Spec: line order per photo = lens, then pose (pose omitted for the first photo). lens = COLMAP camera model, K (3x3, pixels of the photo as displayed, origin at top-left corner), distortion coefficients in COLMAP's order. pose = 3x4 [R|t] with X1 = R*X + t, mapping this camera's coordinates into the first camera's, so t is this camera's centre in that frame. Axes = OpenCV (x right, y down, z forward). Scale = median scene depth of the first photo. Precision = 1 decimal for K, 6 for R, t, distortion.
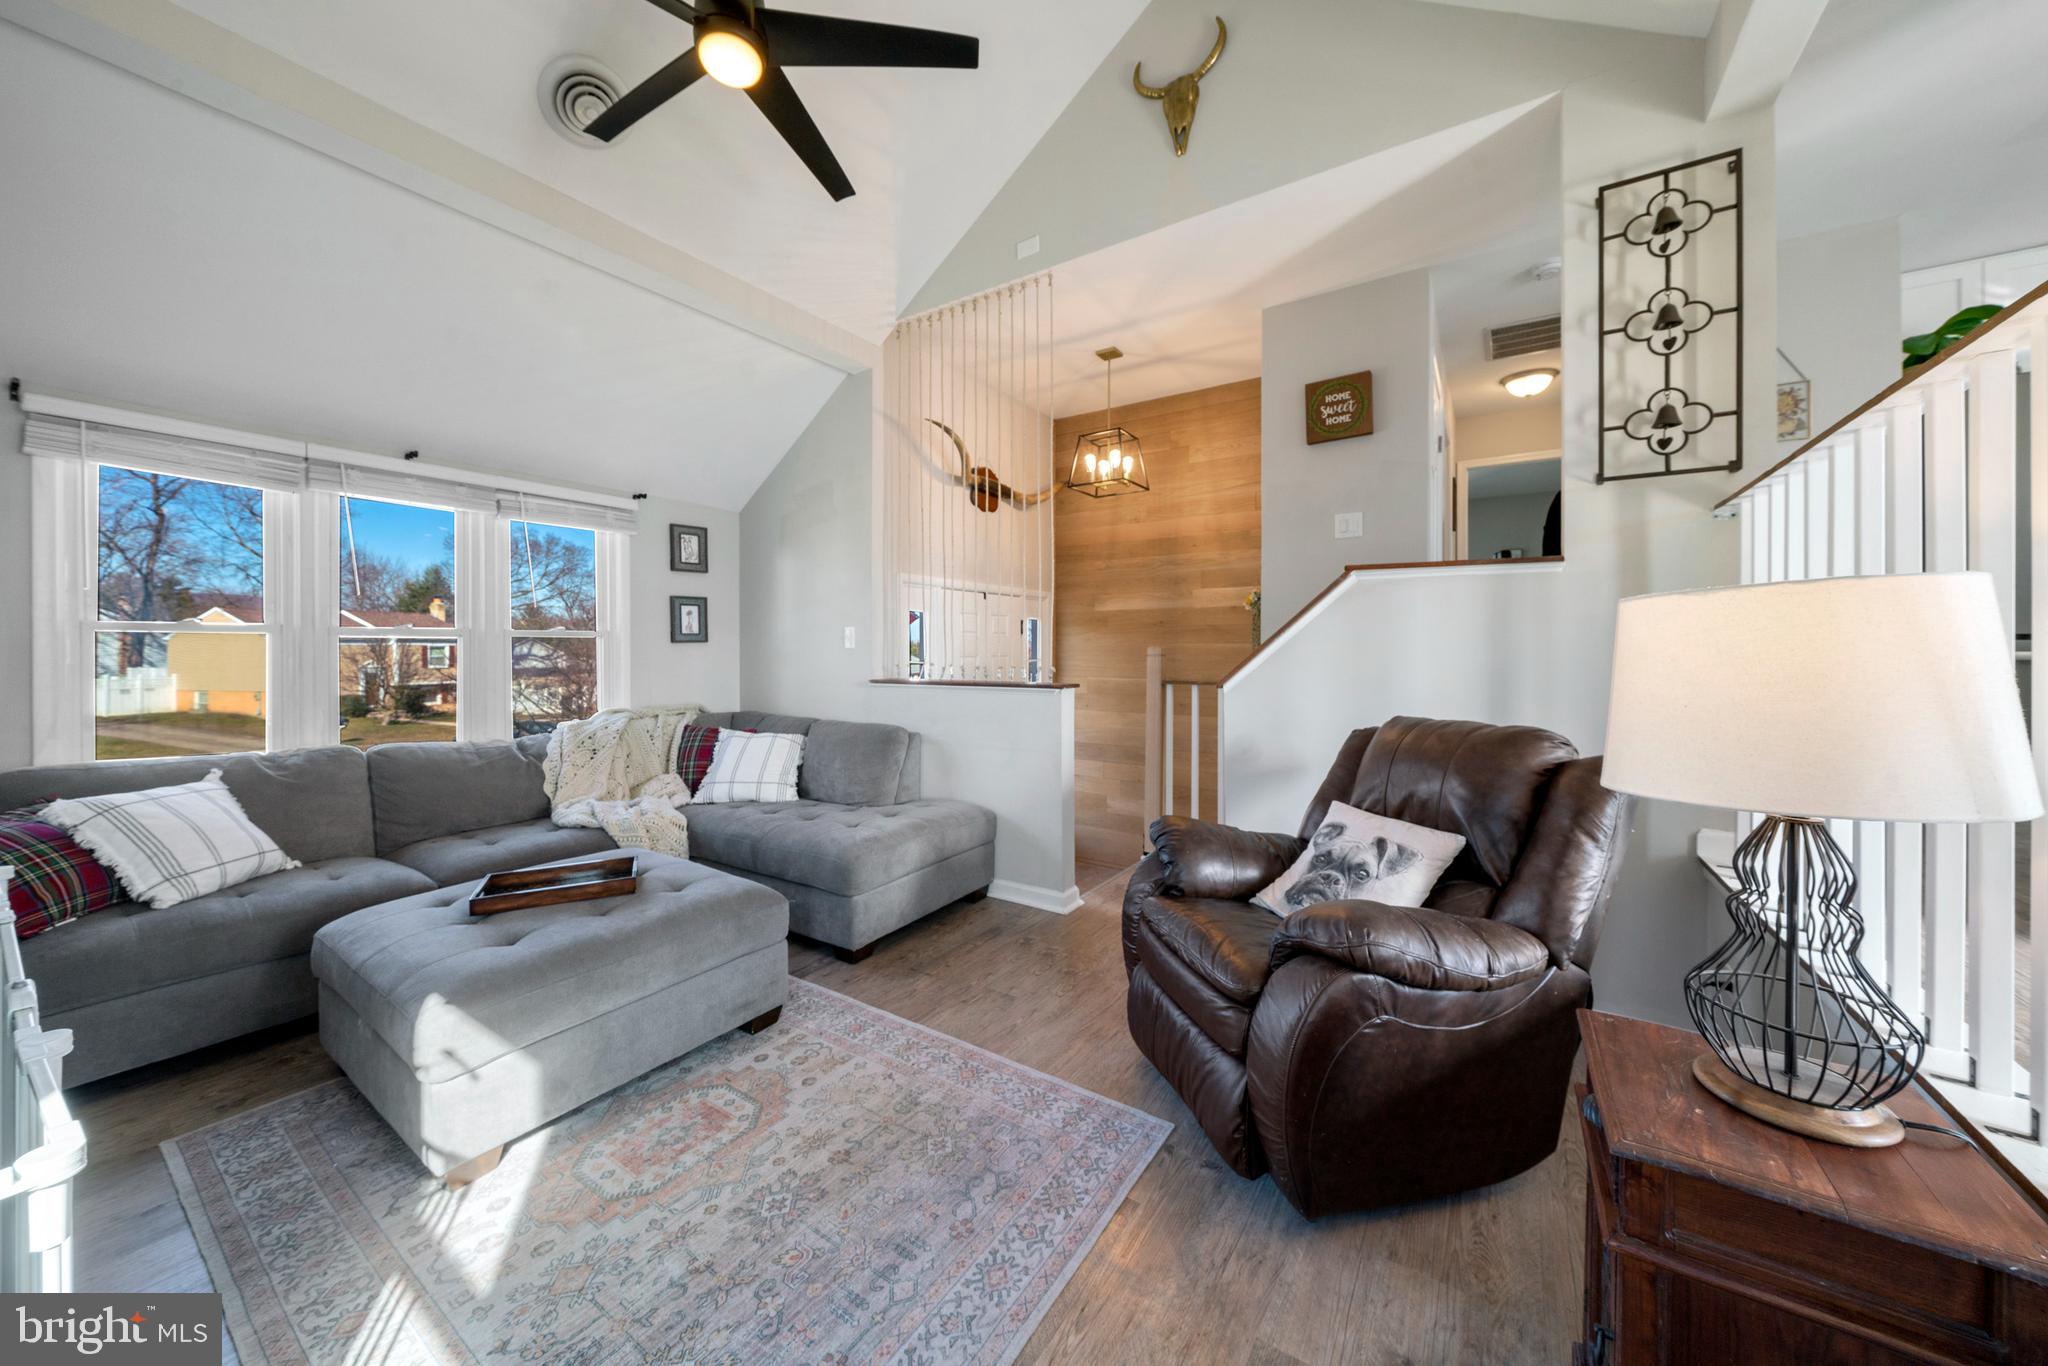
lens RADIAL K [[703.2, 0, 1035.9], [0, 703.2, 663.0], [0, 0, 1]] dist [-0.003486, 0.000567]
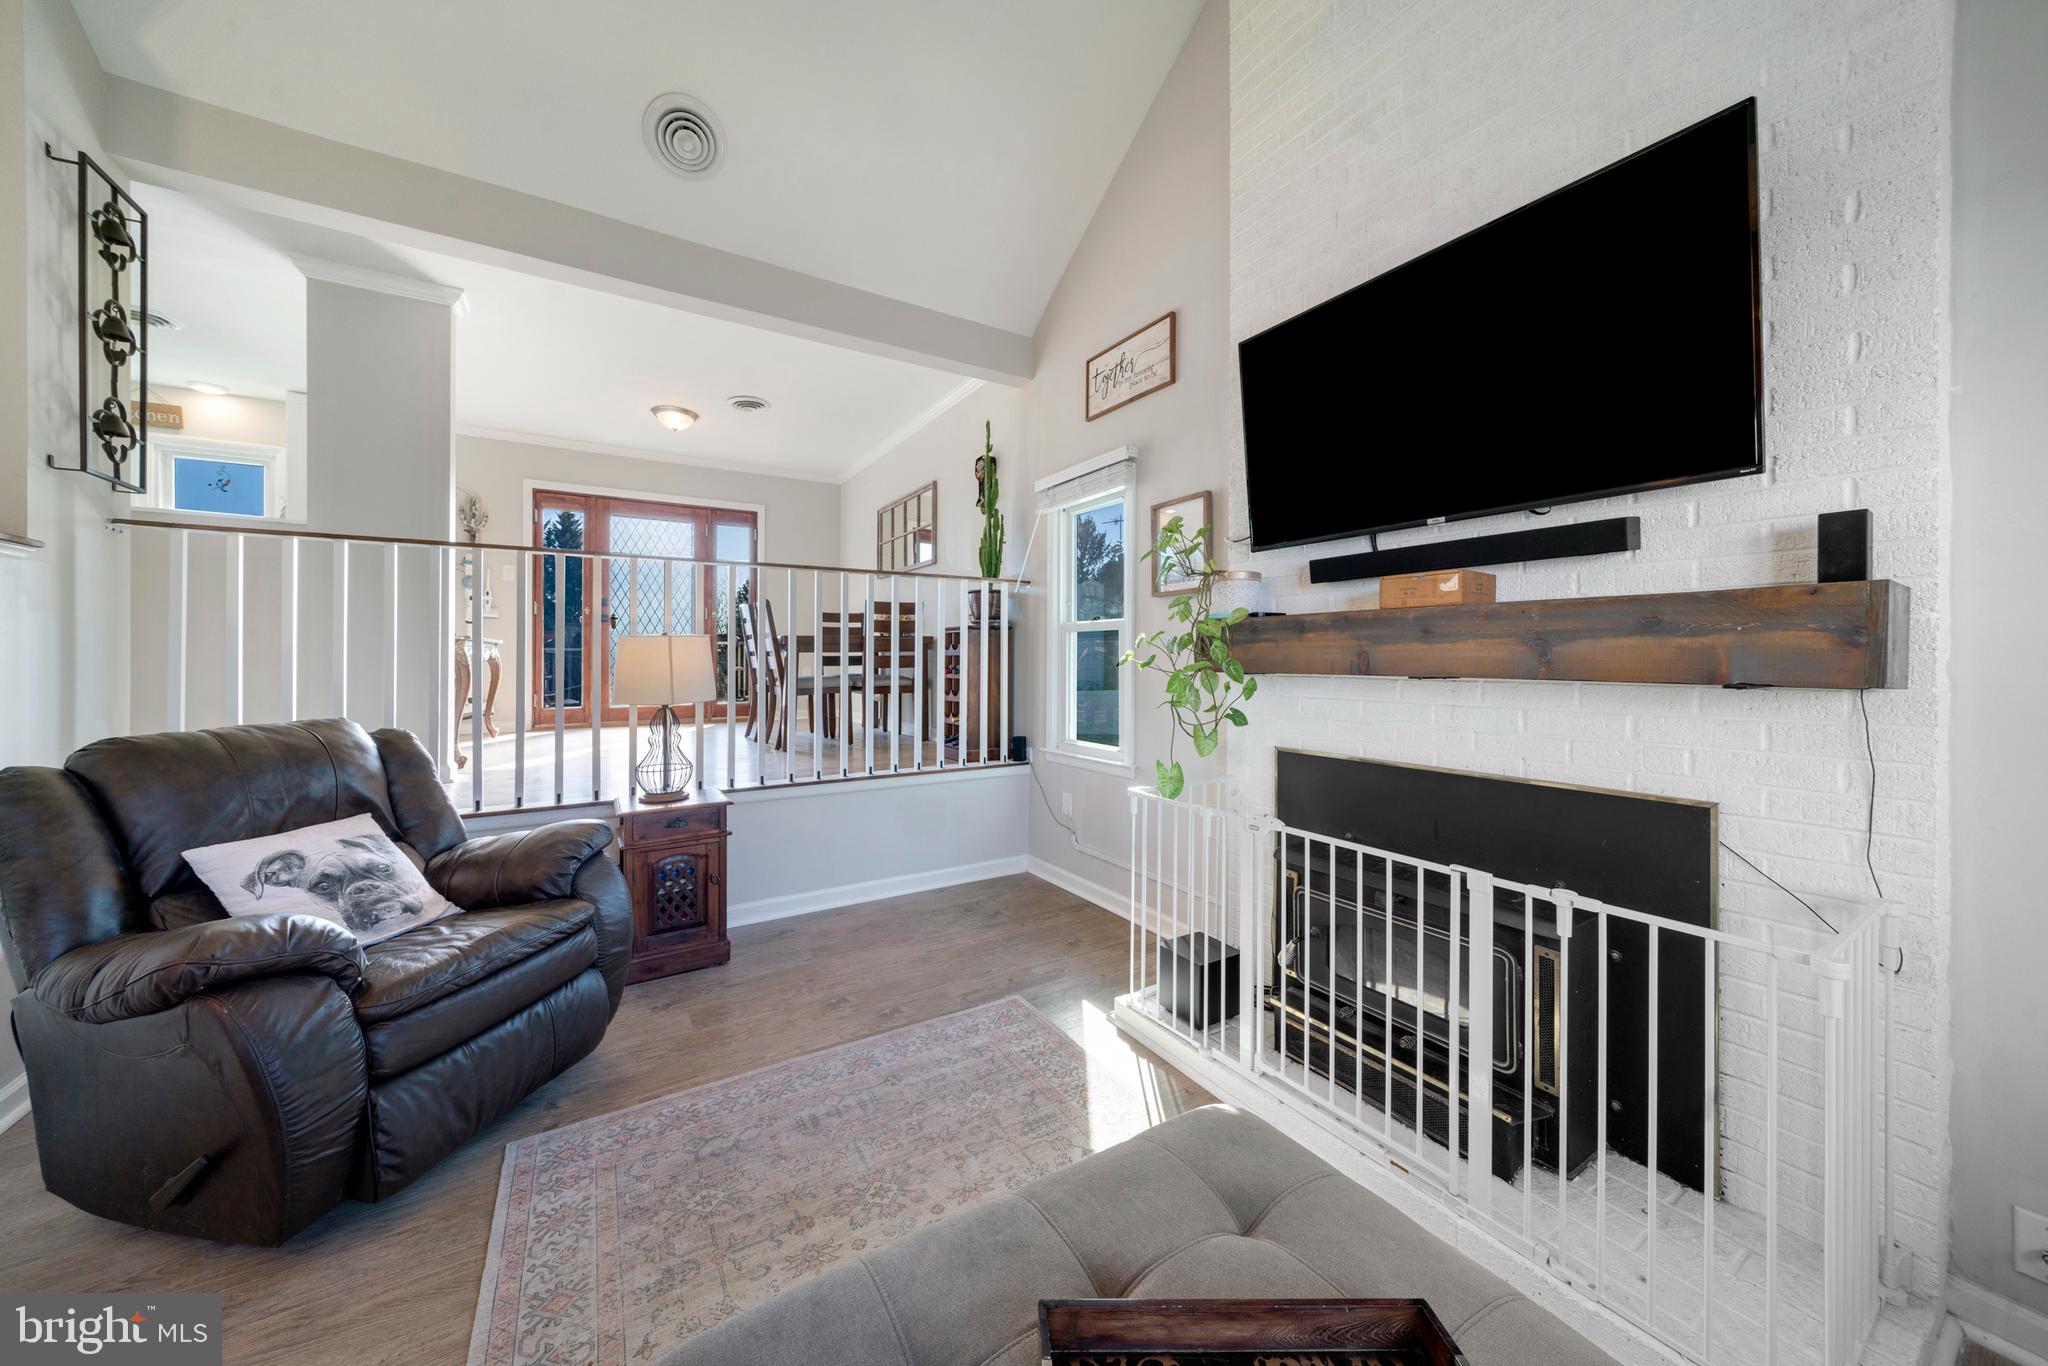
lens RADIAL K [[703.2, 0, 1027.6], [0, 703.2, 651.3], [0, 0, 1]] dist [-0.003486, 0.000567]
pose [[-0.905724, 0.005237, 0.423835, -0.421613], [0.007342, 0.999967, 0.003334, -0.005549], [-0.423804, 0.006132, -0.905733, 0.773212]]
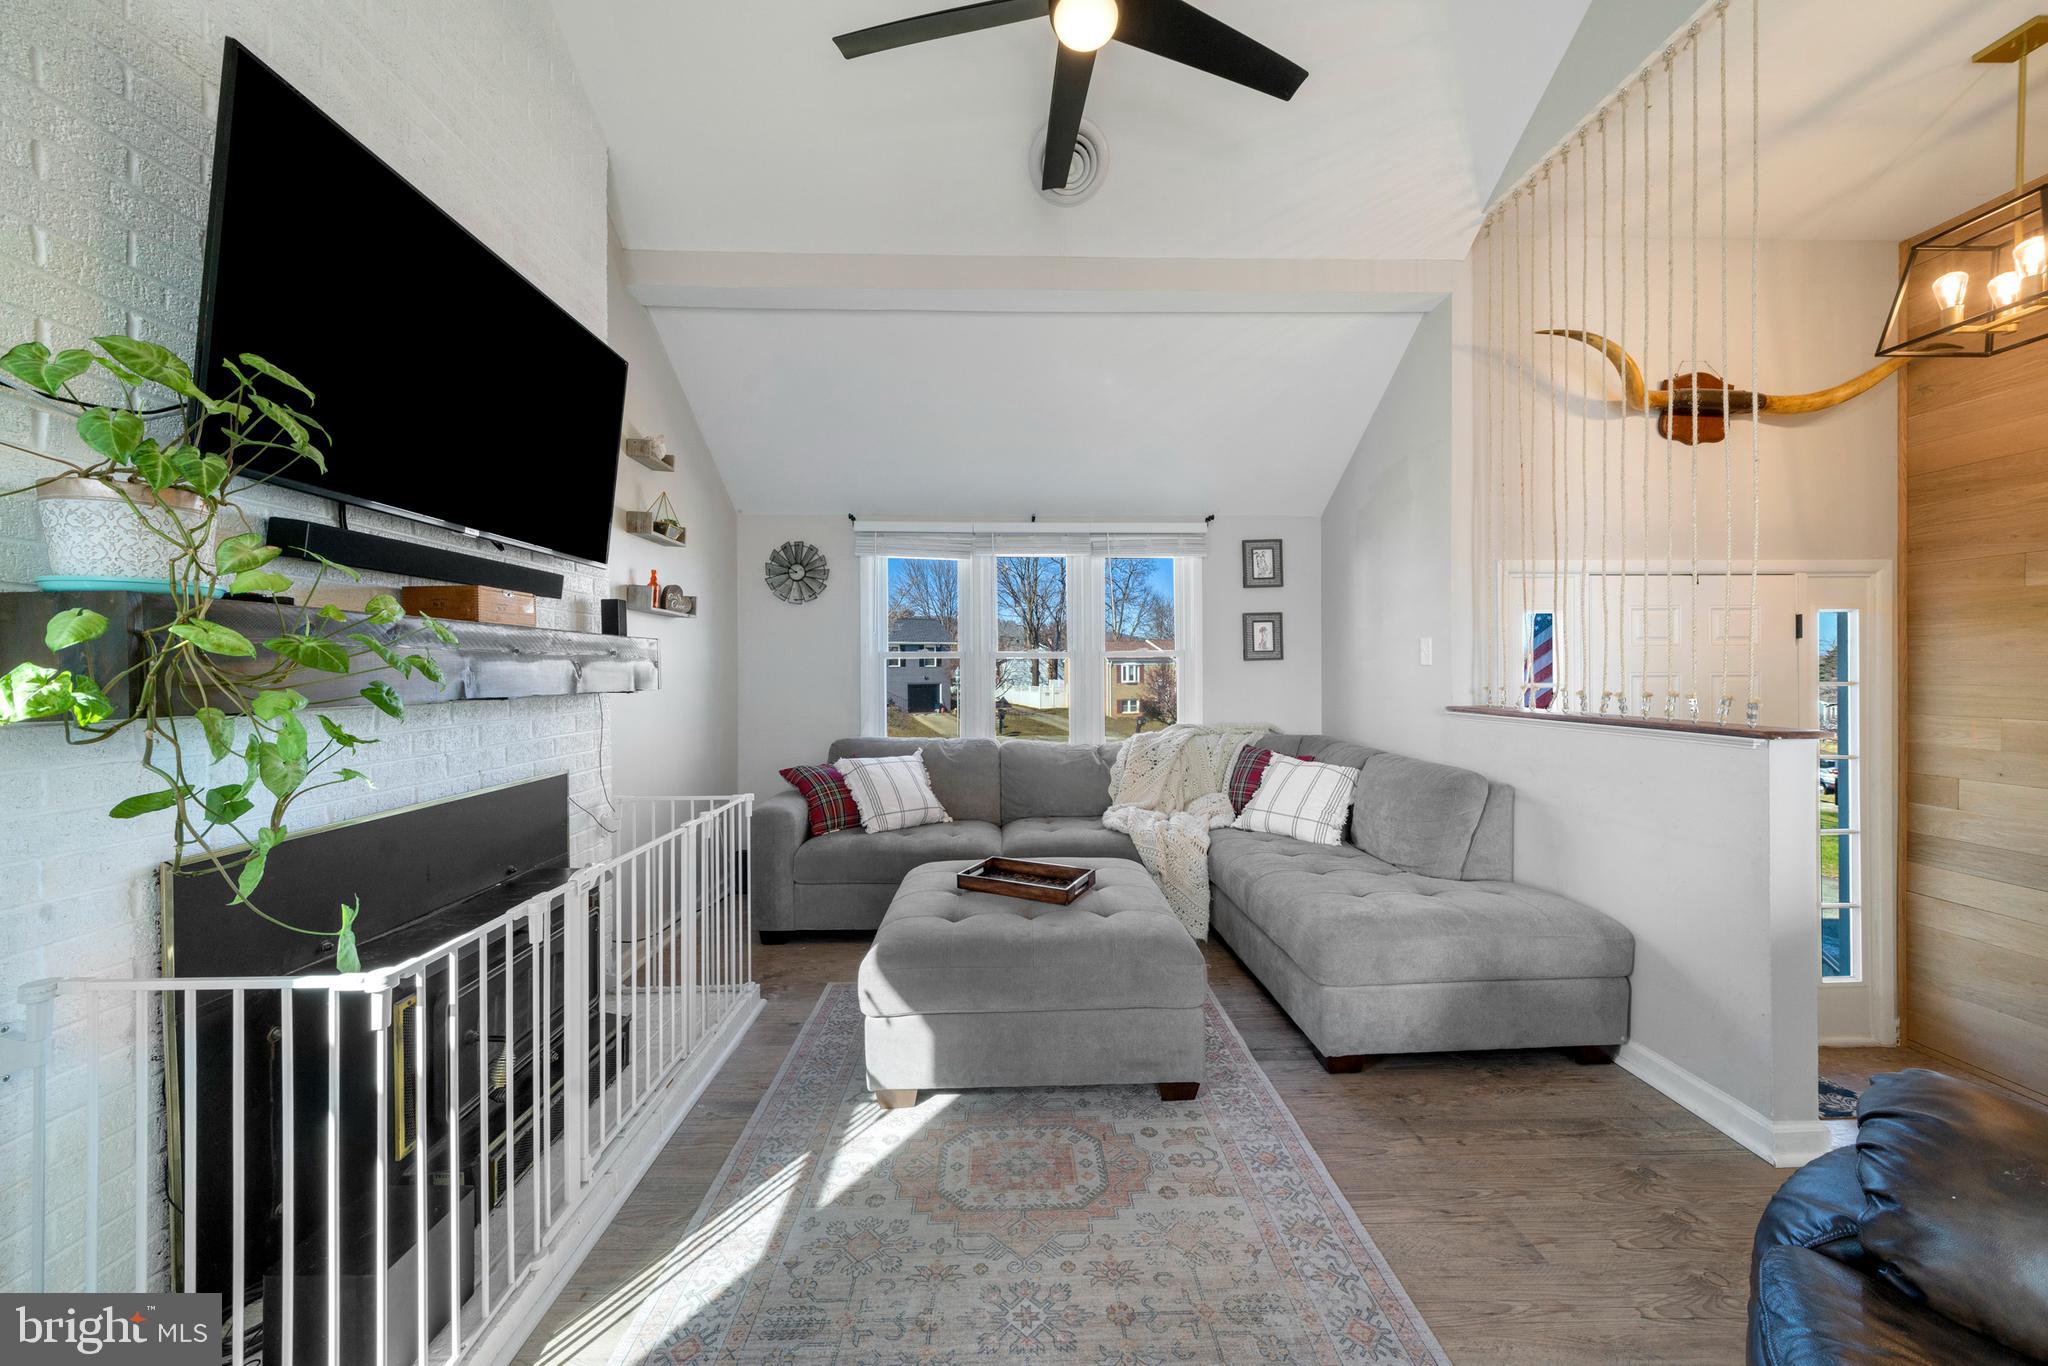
lens RADIAL K [[703.2, 0, 1022.6], [0, 703.2, 677.4], [0, 0, 1]] dist [-0.003486, 0.000567]
pose [[0.569340, 0.006056, -0.822080, 0.137129], [-0.011234, 0.999937, -0.000414, -0.001727], [0.822025, 0.009471, 0.569372, 0.212959]]
